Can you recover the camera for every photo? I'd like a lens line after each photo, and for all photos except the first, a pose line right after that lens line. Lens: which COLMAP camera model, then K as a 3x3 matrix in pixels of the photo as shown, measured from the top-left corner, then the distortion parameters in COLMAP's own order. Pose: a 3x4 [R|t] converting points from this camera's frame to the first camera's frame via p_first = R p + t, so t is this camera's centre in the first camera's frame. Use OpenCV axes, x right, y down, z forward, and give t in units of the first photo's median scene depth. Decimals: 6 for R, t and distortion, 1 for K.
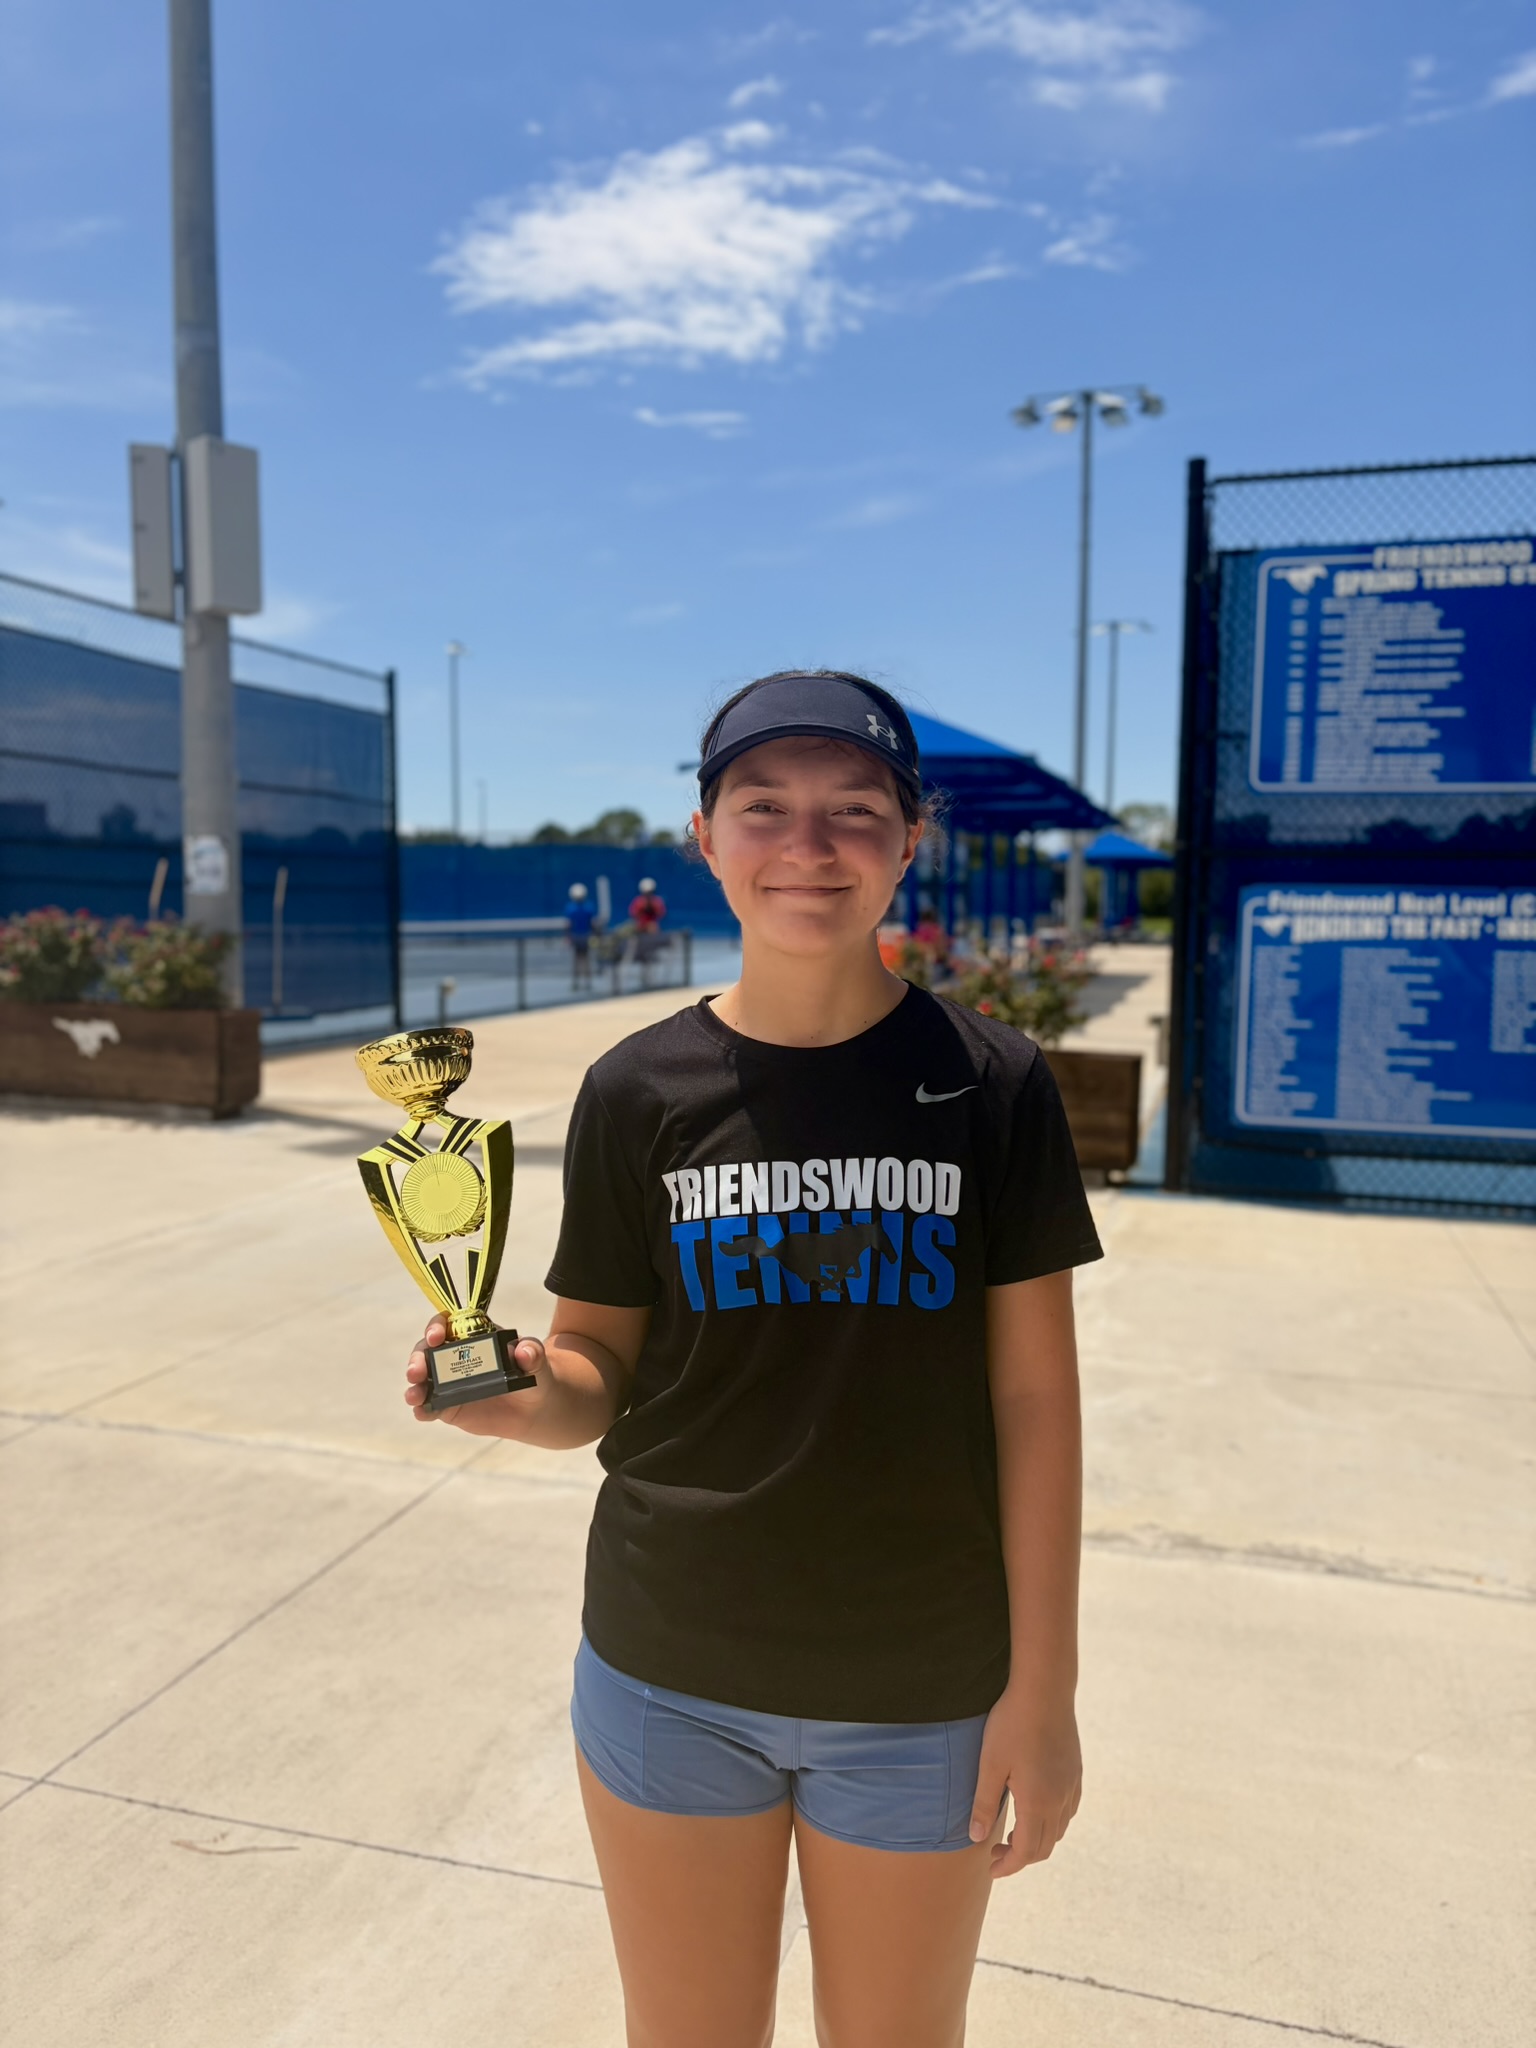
lens RADIAL K [[1532.2, 0, 755.2], [0, 1532.2, 1027.6], [0, 0, 1]] dist [0.026881, -0.036240]
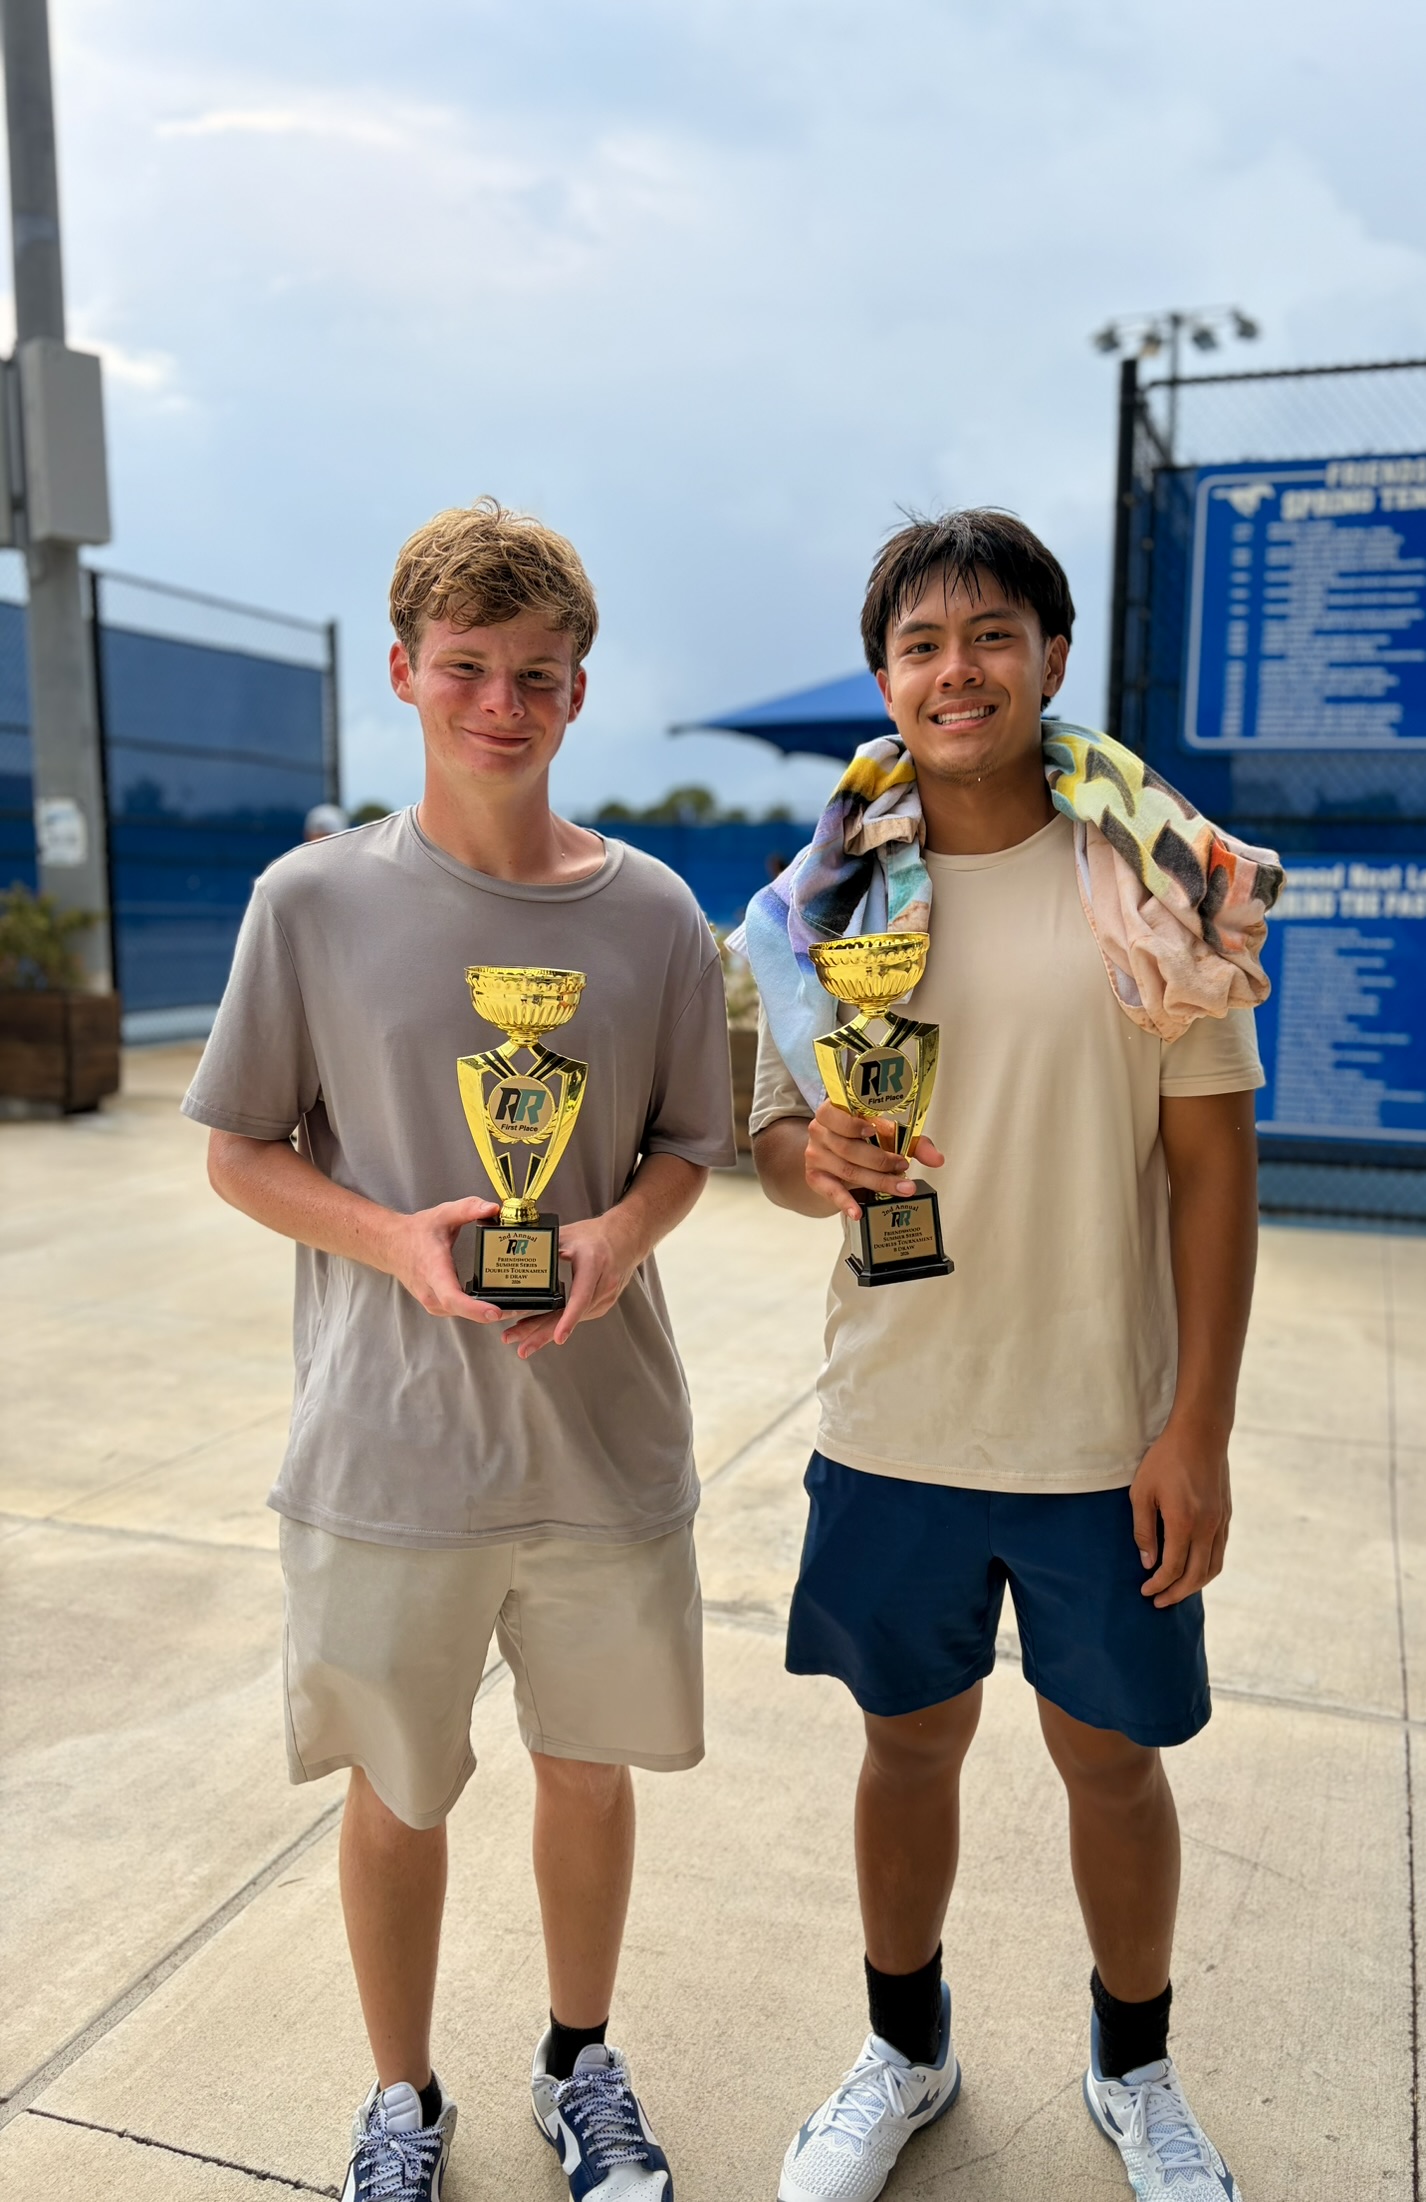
lens RADIAL K [[1642.1, 0, 829.9], [0, 1642.1, 1115.6], [0, 0, 1]] dist [0.021866, -0.022727]
pose [[0.999928, 0.005633, -0.010596, 0.130490], [-0.005030, 0.998412, 0.056116, 0.004090], [0.010895, -0.056059, 0.998368, 0.049402]]
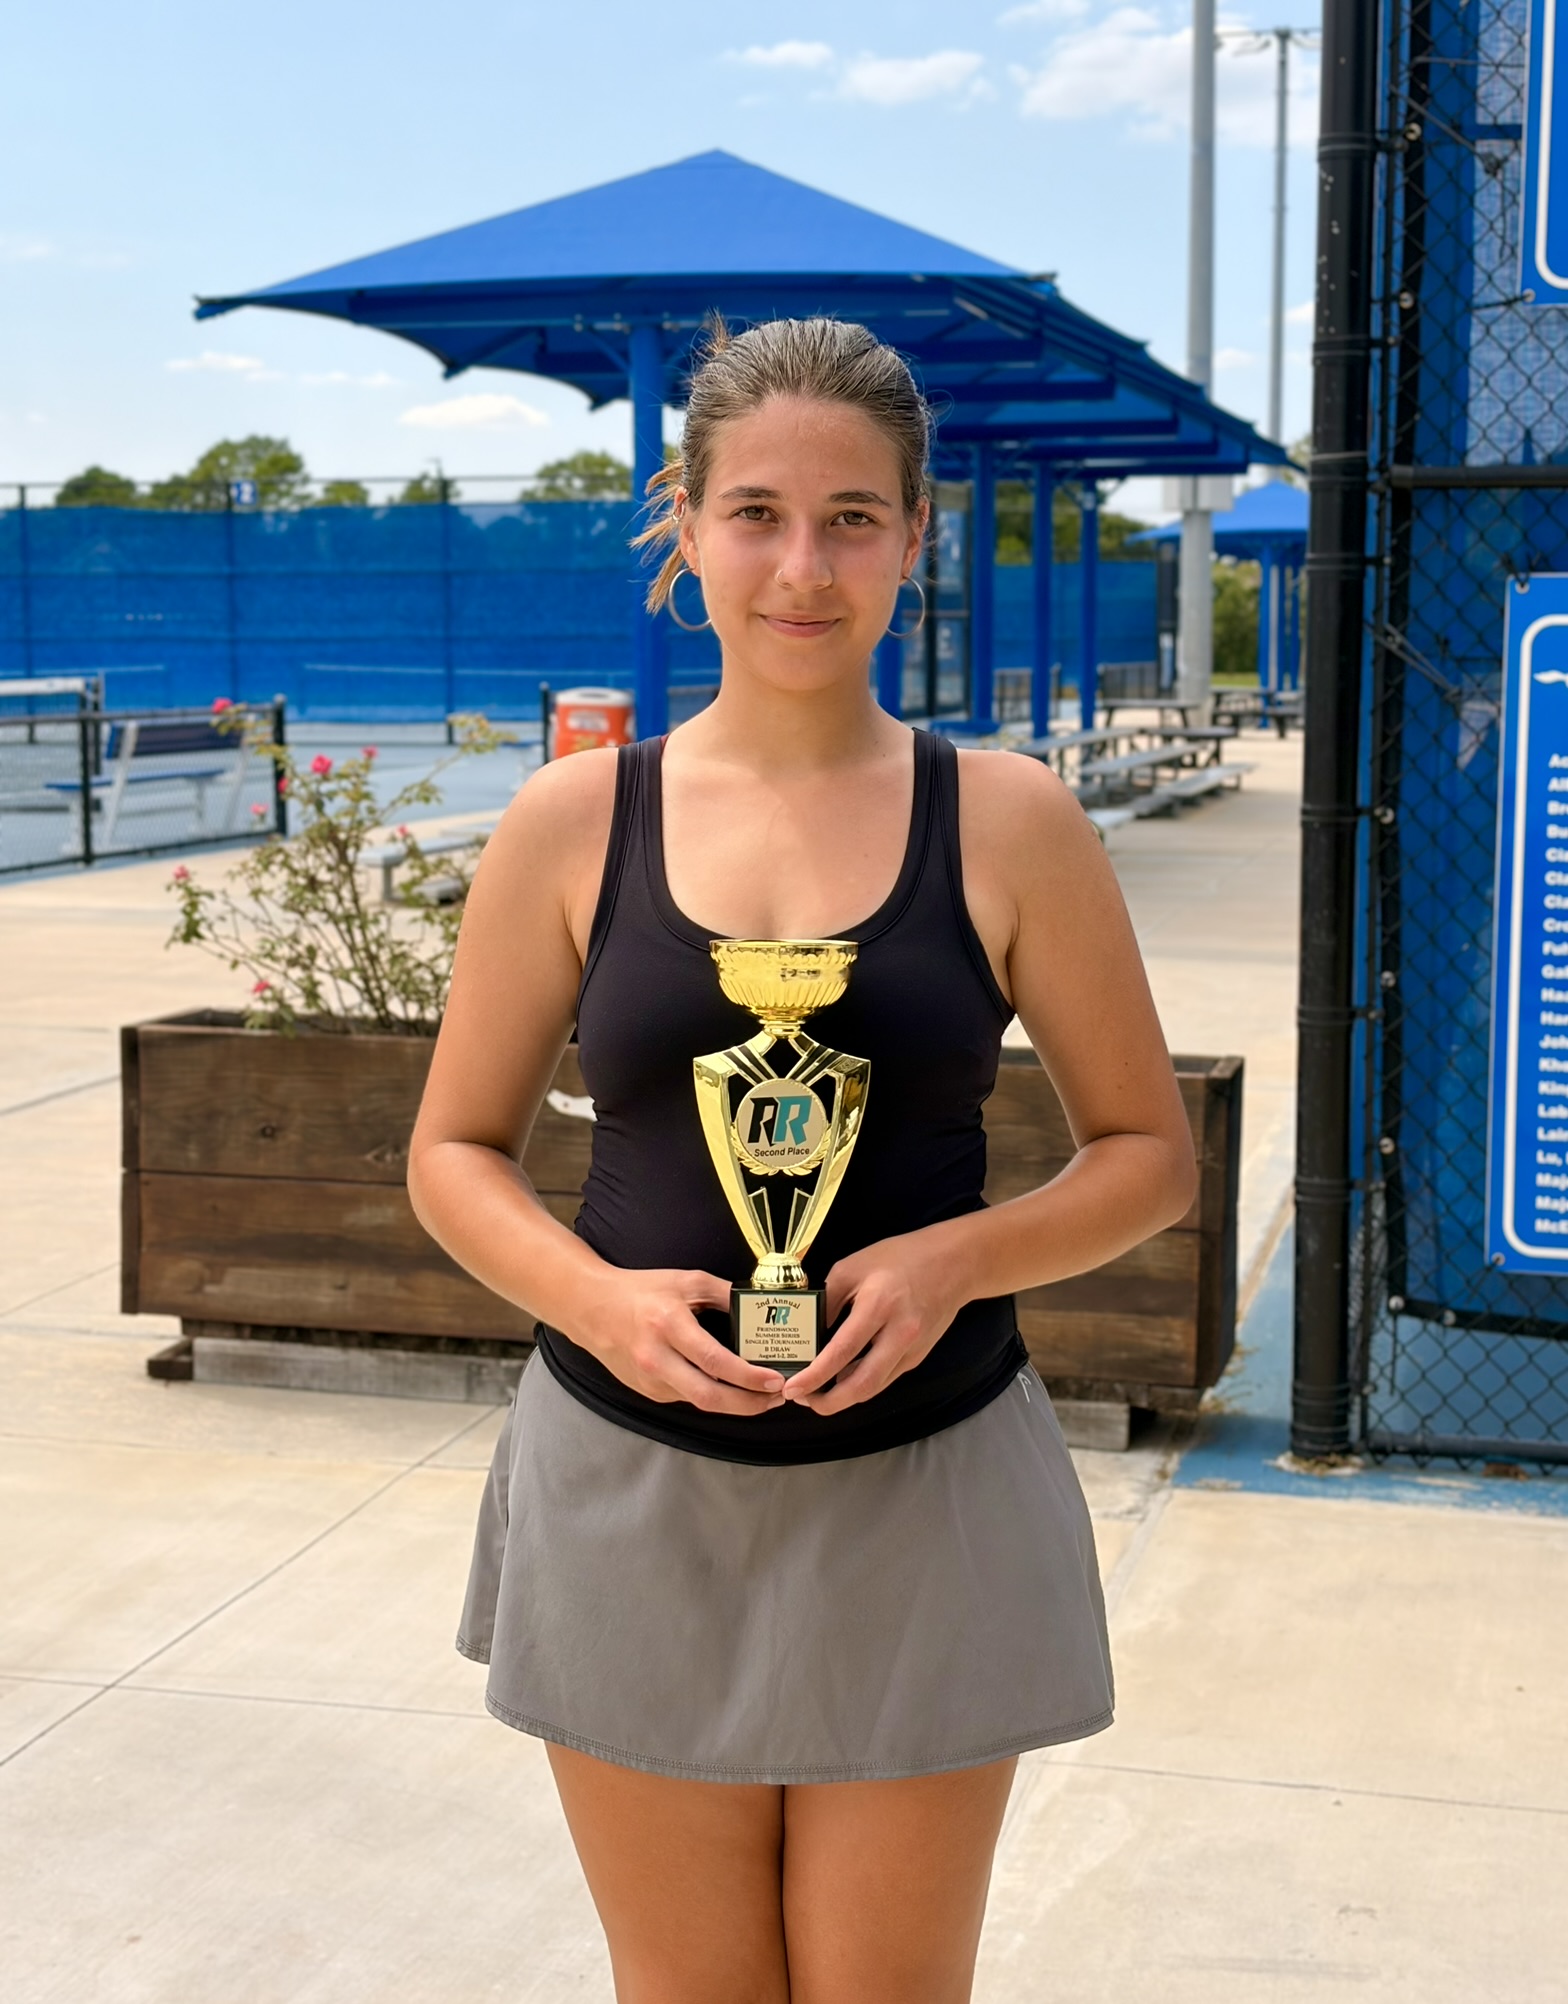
lens RADIAL K [[3186.5, 0, 781.6], [0, 3186.5, 937.3], [0, 0, 1]] dist [0.095087, 0.000000]
pose [[0.997682, -0.013597, 0.066679, 0.106584], [0.012814, 0.999844, 0.012161, -0.021917], [-0.066834, -0.011278, 0.997700, 0.296974]]
